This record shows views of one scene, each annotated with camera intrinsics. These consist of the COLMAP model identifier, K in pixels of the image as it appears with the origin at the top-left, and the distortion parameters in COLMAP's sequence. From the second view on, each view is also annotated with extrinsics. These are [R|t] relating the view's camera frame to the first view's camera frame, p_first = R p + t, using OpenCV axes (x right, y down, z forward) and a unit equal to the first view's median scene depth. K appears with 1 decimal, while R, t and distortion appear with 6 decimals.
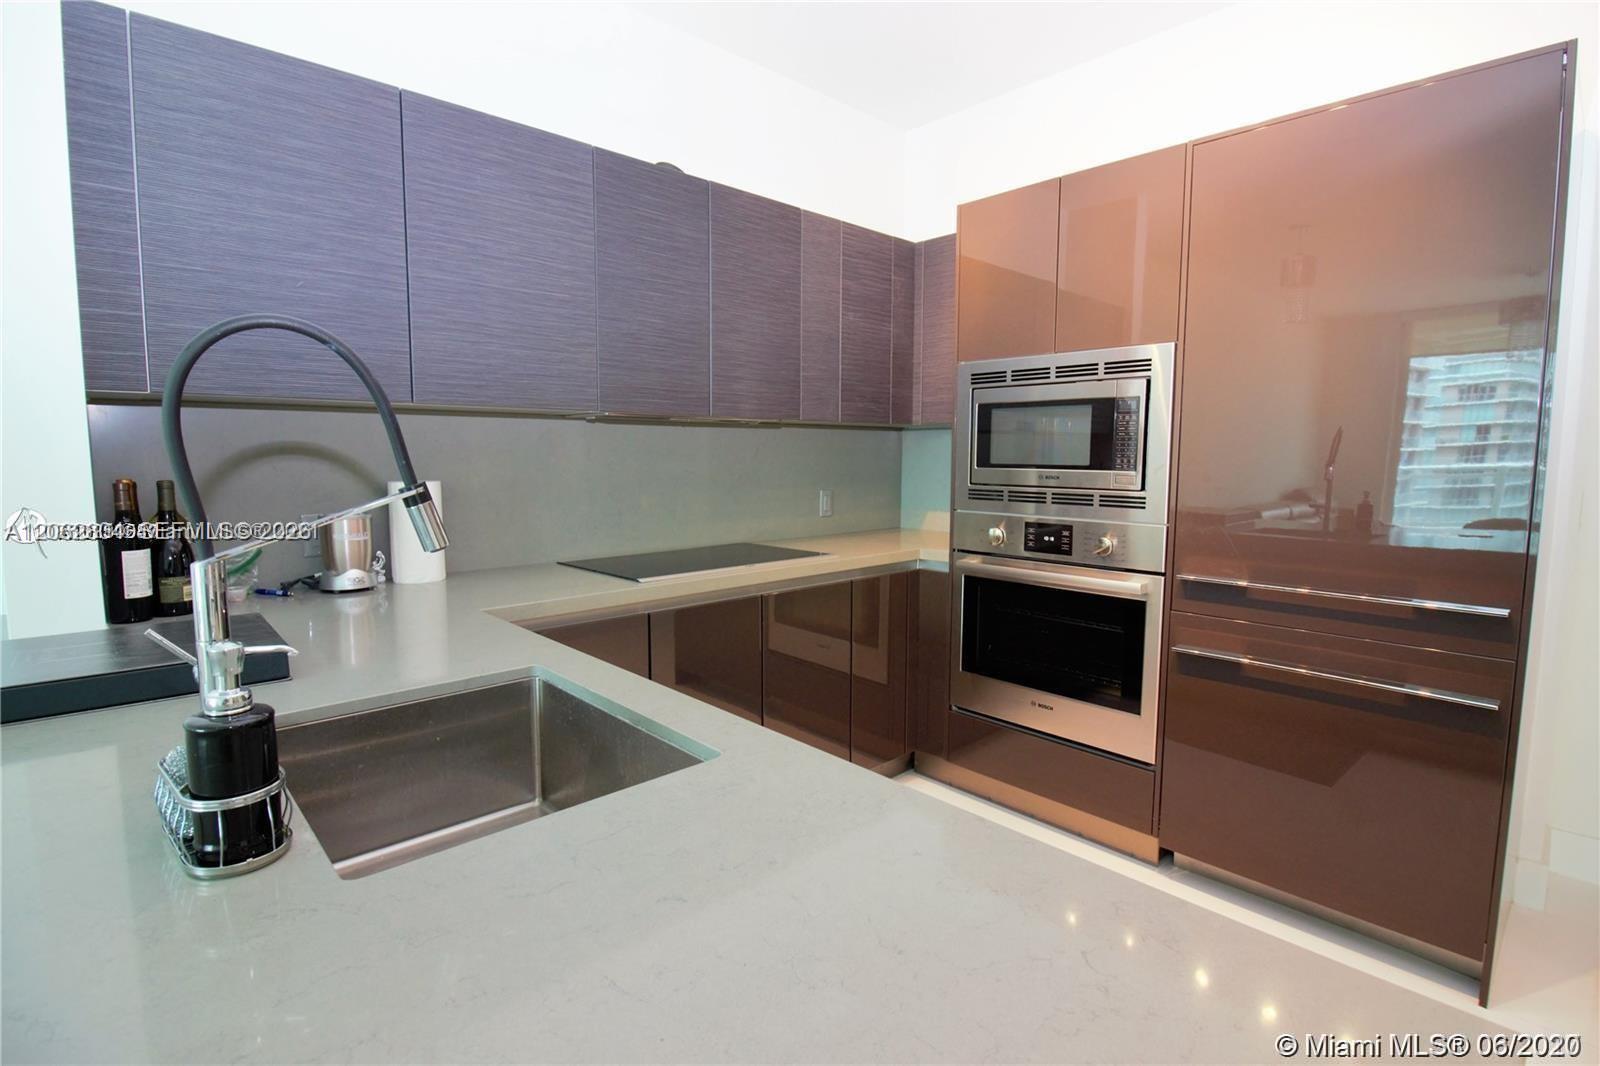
lens RADIAL K [[795.0, 0, 808.8], [0, 795.0, 531.0], [0, 0, 1]] dist [0.007466, -0.008070]
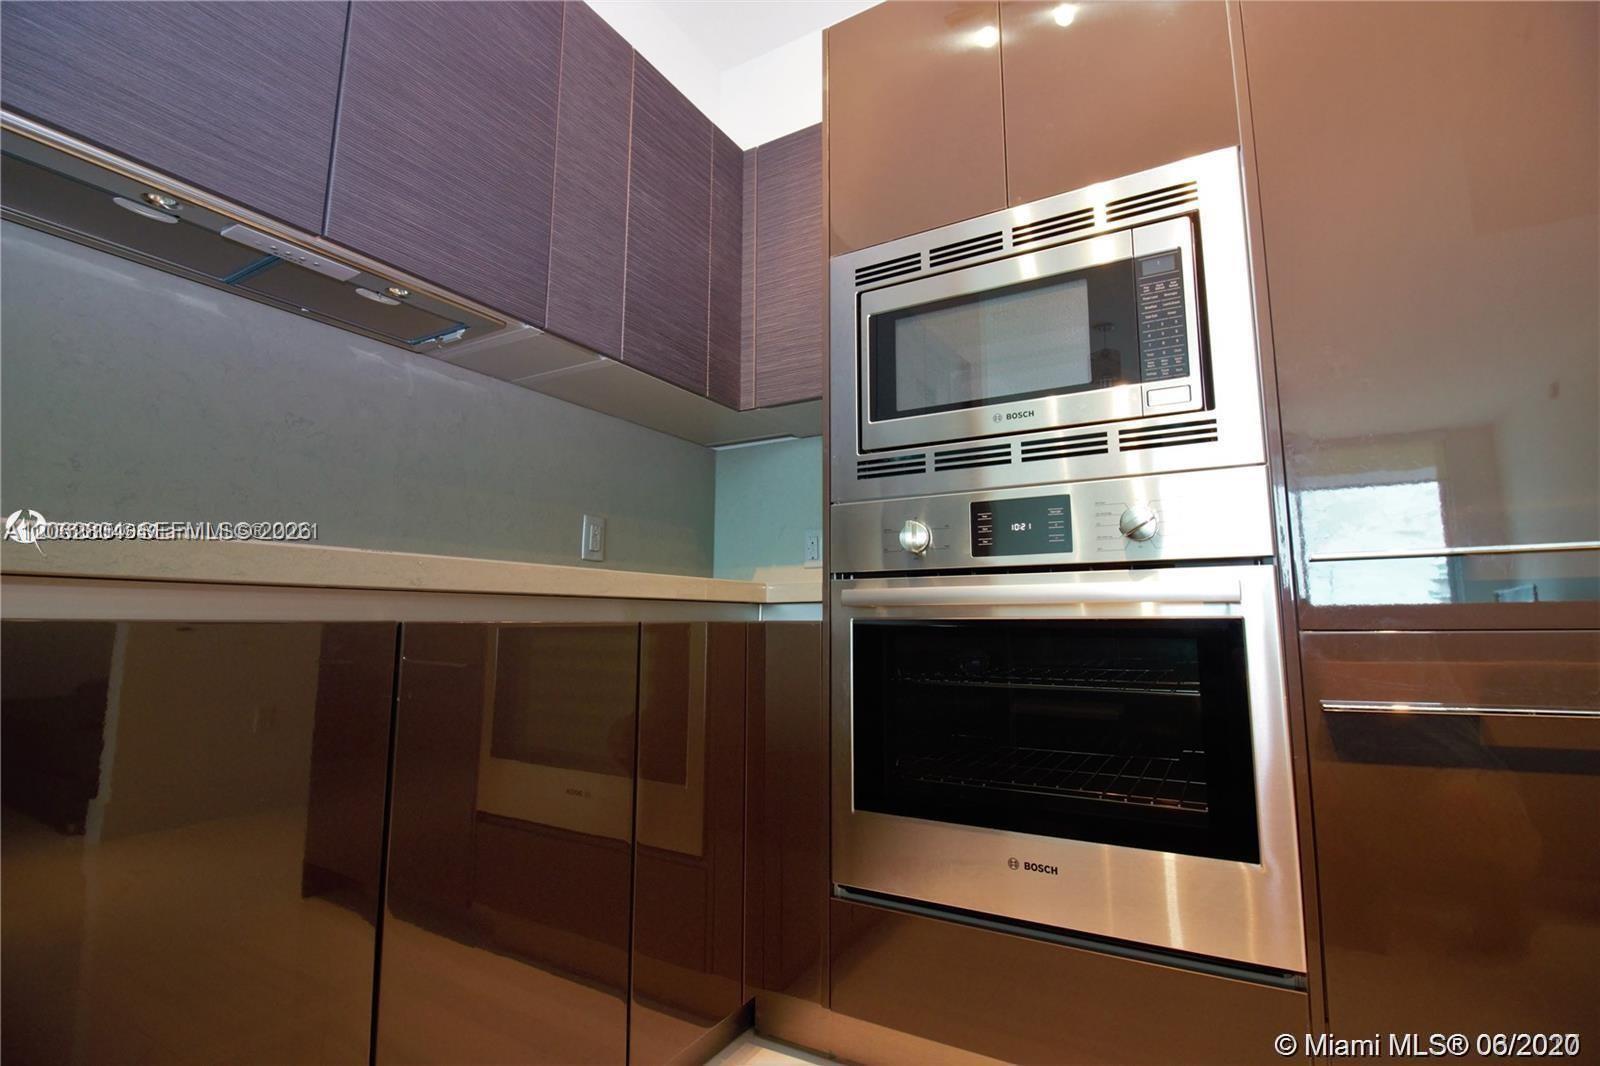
lens RADIAL K [[742.9, 0, 811.4], [0, 742.9, 535.0], [0, 0, 1]] dist [-0.009794, -0.006211]
pose [[0.958026, 0.034896, 0.284550, 0.025061], [0.033050, 0.972503, -0.230535, 0.119616], [-0.284771, 0.230263, 0.930529, 0.556104]]
